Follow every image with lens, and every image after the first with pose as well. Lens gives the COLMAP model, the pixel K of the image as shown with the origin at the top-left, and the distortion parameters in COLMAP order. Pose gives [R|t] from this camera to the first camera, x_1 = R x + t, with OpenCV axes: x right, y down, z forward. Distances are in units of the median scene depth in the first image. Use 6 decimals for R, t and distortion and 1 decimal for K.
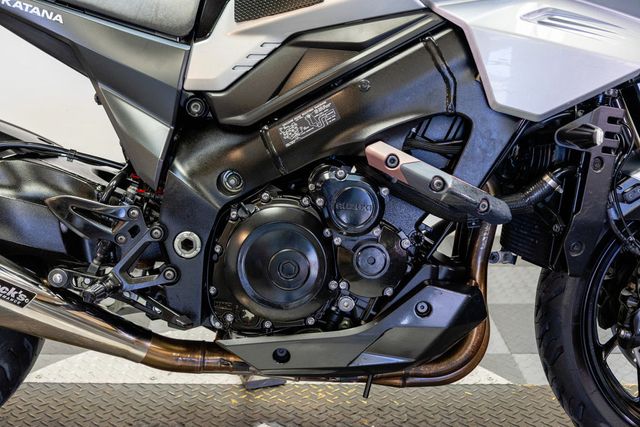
lens RADIAL K [[919.6, 0, 323.7], [0, 919.6, 212.1], [0, 0, 1]] dist [0.017477, 0.000000]
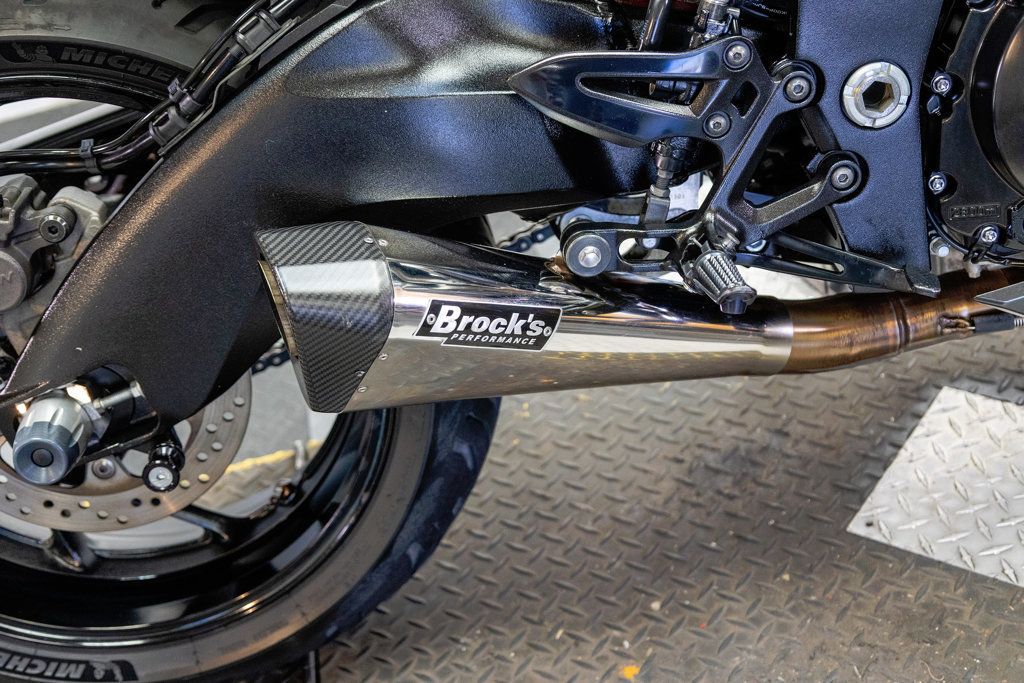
lens RADIAL K [[1471.4, 0, 514.3], [0, 1471.4, 349.3], [0, 0, 1]] dist [0.017477, 0.000000]
pose [[0.967324, -0.250356, -0.040066, -0.312915], [0.249749, 0.913651, 0.320729, -0.112948], [-0.043690, -0.320255, 0.946323, 0.372433]]
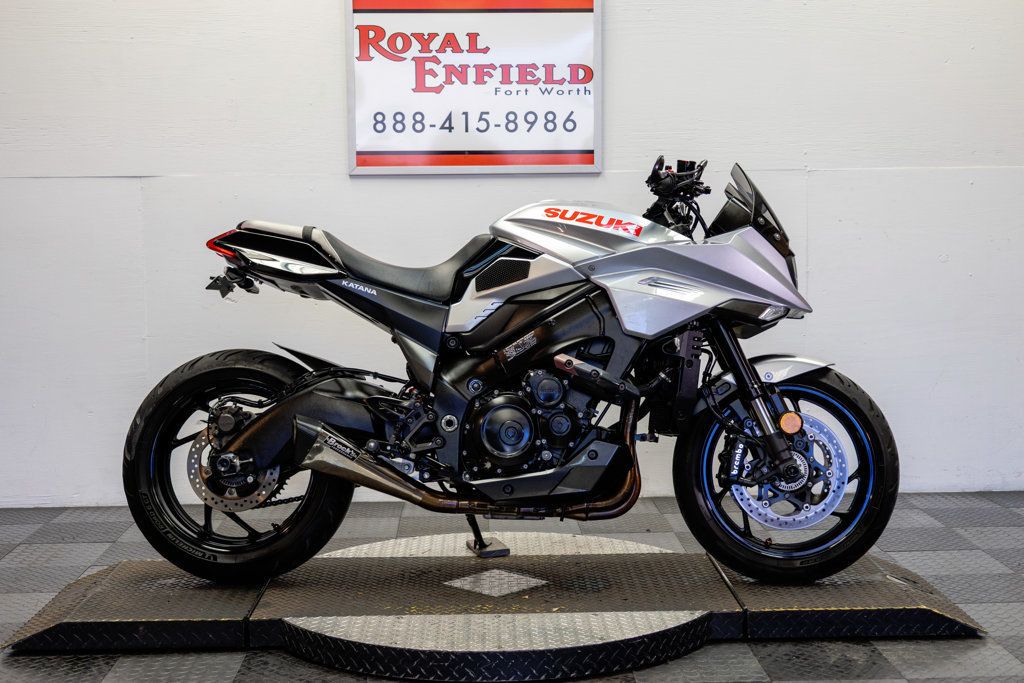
lens RADIAL K [[1471.4, 0, 508.3], [0, 1471.4, 344.9], [0, 0, 1]] dist [0.017477, 0.000000]
pose [[0.999313, -0.029563, -0.022342, 0.021112], [0.024445, 0.979054, -0.202128, 0.446414], [0.027850, 0.201443, 0.979104, -1.657666]]
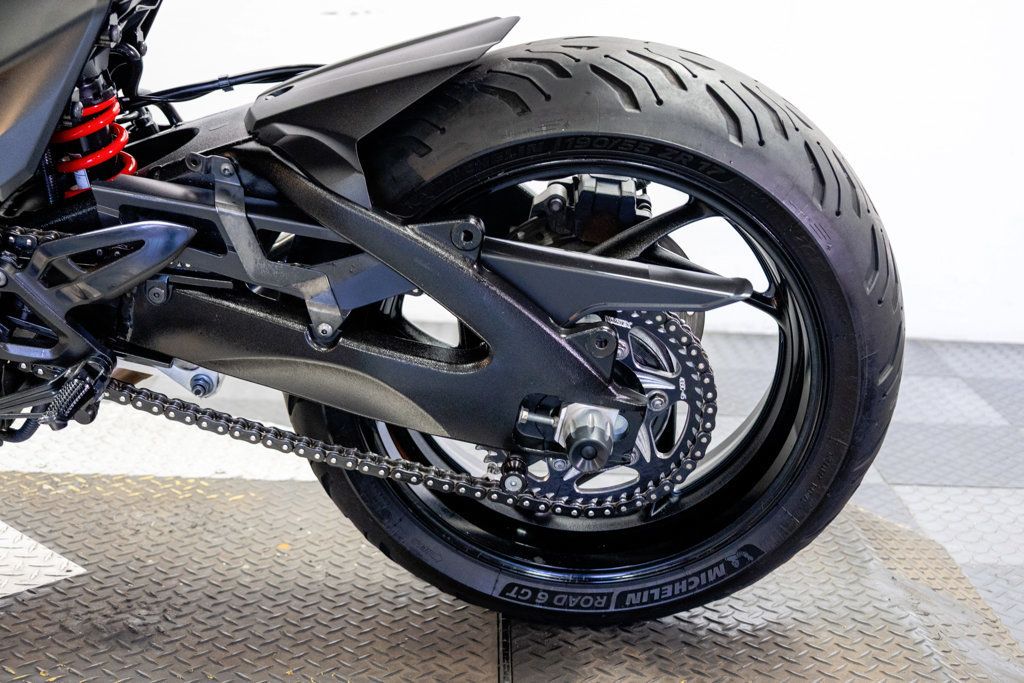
lens RADIAL K [[1471.4, 0, 524.9], [0, 1471.4, 348.4], [0, 0, 1]] dist [0.017477, 0.000000]
pose [[0.999248, 0.033172, -0.020076, 0.391114], [-0.033737, 0.999025, -0.028472, 0.164202], [0.019112, 0.029128, 0.999393, 0.010479]]
